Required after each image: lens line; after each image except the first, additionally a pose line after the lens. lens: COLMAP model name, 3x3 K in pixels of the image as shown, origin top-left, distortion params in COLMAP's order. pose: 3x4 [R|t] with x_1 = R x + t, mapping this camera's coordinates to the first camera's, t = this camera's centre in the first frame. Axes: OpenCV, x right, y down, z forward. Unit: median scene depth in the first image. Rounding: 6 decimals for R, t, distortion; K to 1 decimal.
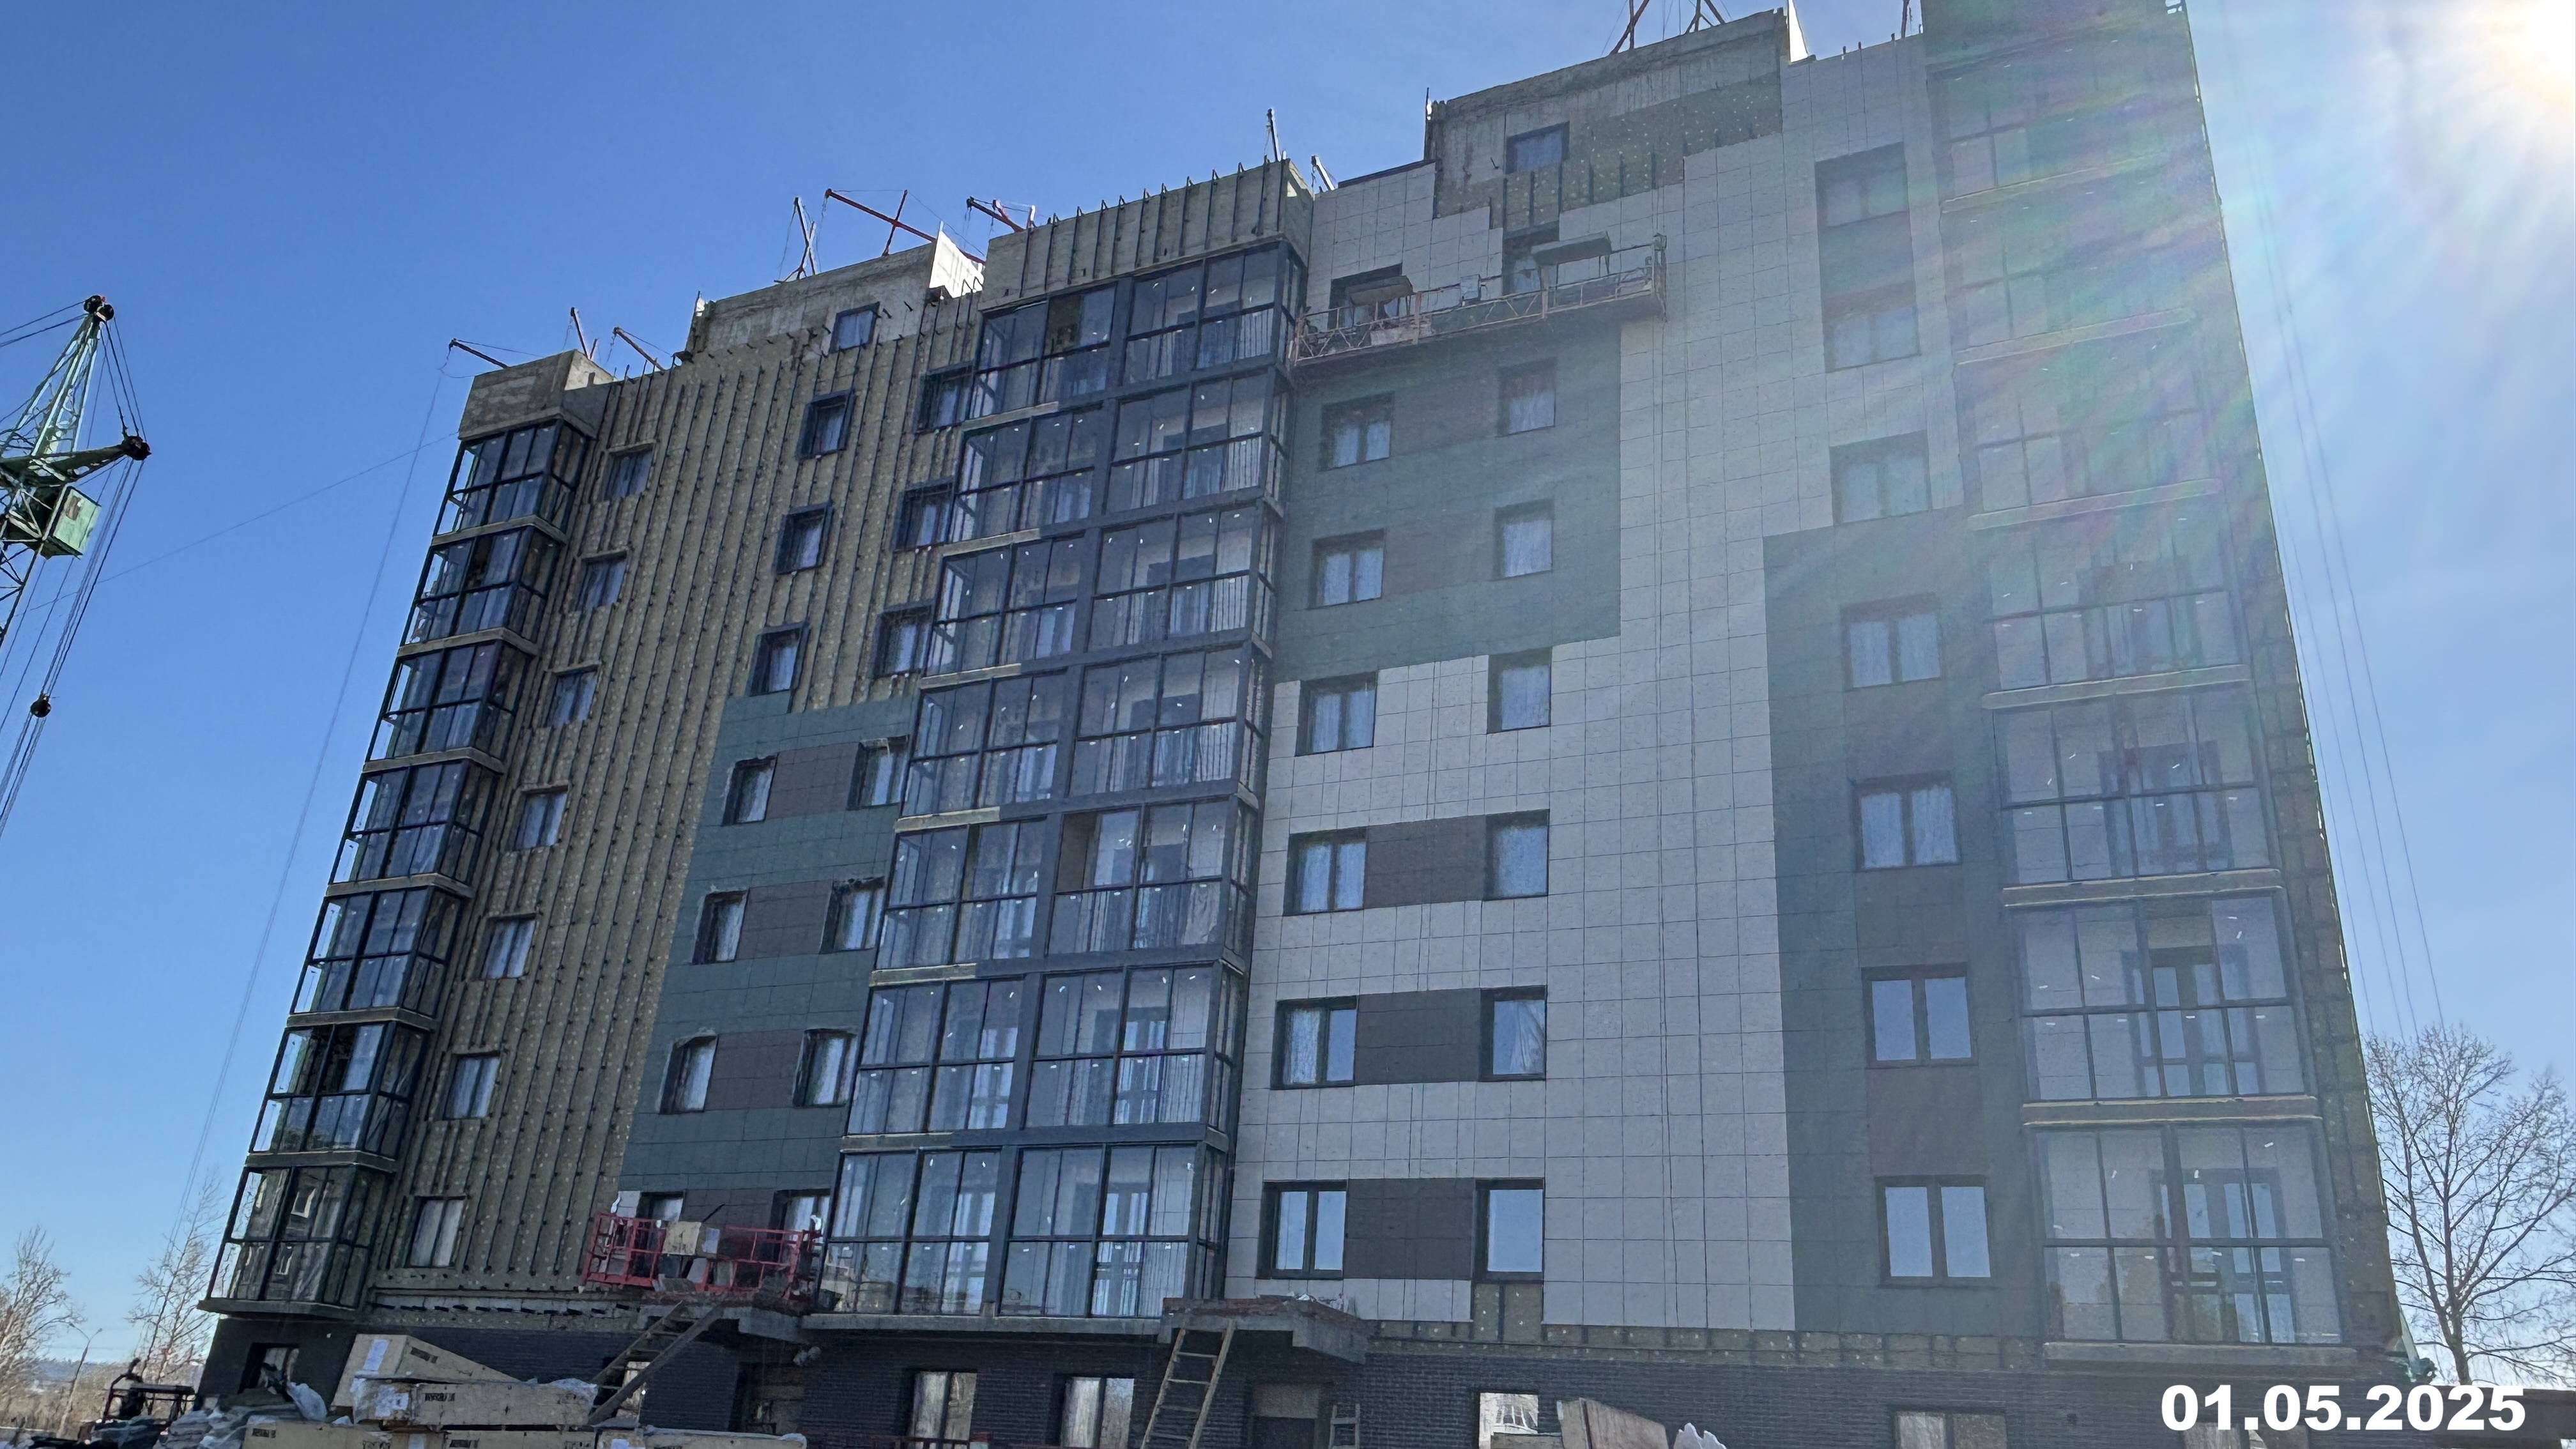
lens RADIAL K [[1788.7, 0, 1288.0], [0, 1788.7, 724.5], [0, 0, 1]] dist [-0.004311, -0.003287]
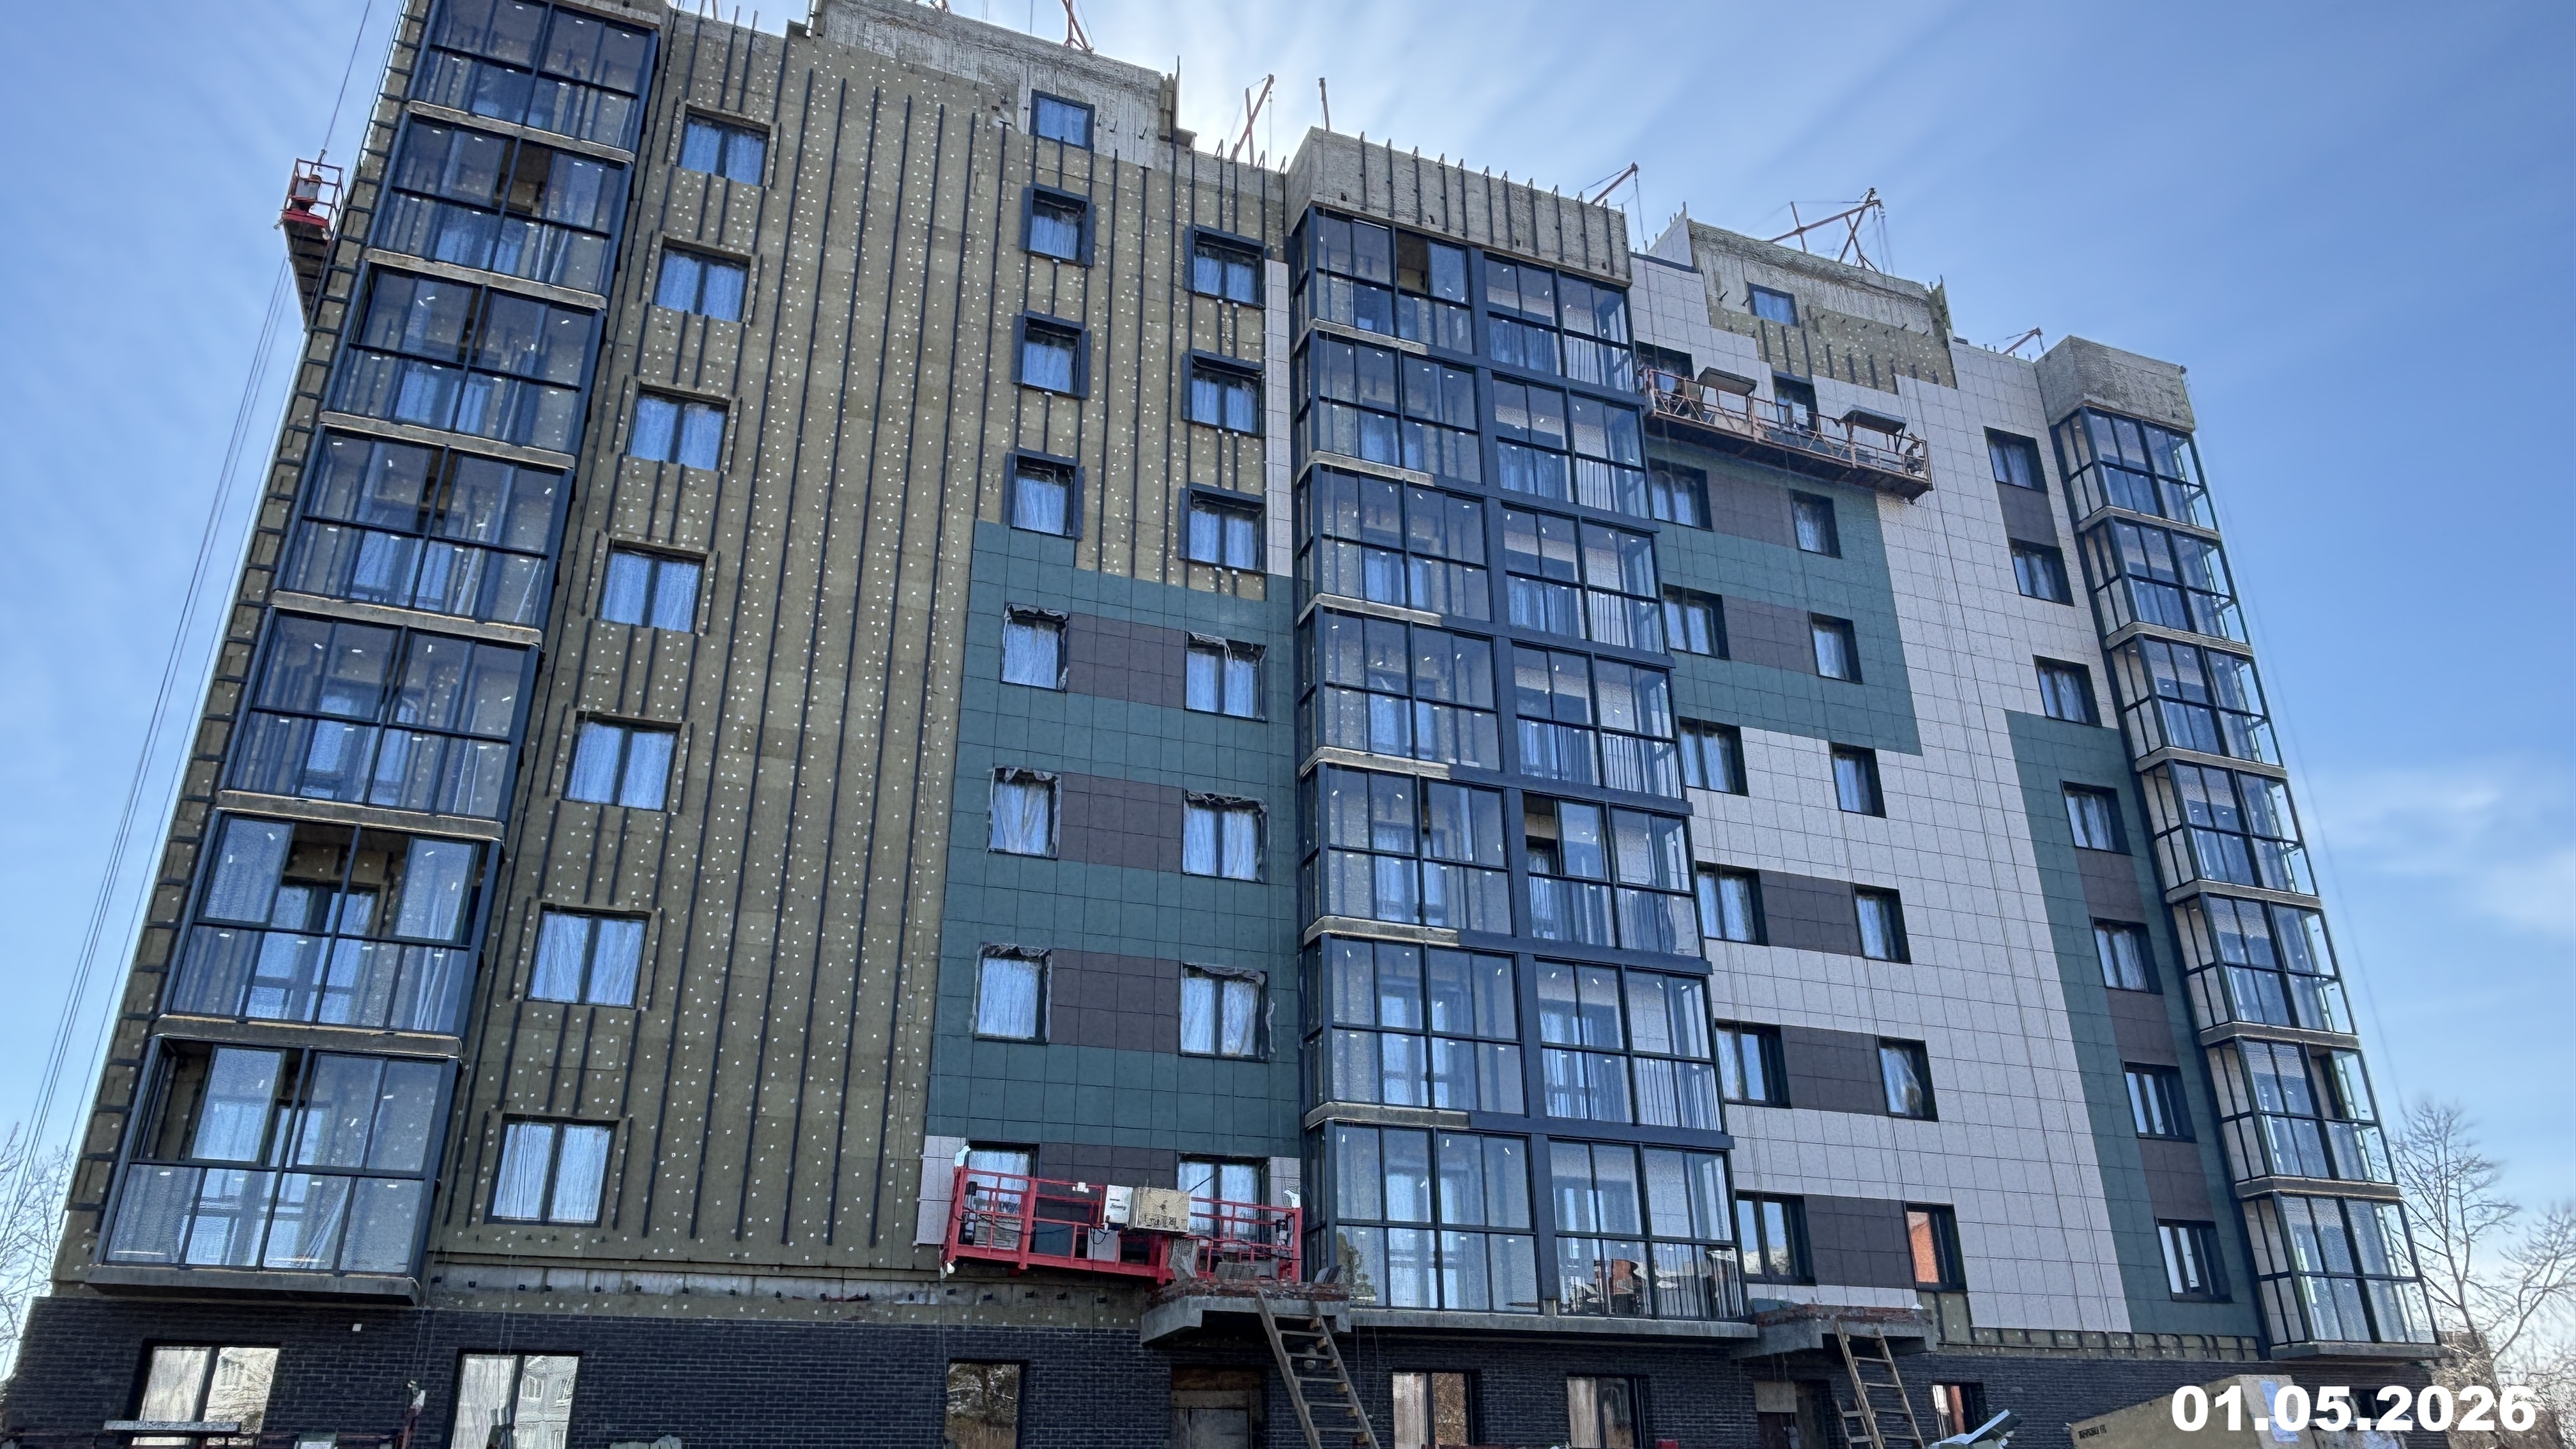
lens RADIAL K [[1736.5, 0, 1280.6], [0, 1736.5, 668.7], [0, 0, 1]] dist [0.029631, -0.073898]
pose [[0.693746, 0.248661, 0.675932, -0.890407], [-0.248427, 0.963528, -0.099487, 0.114284], [-0.676018, -0.098902, 0.730218, 0.408934]]
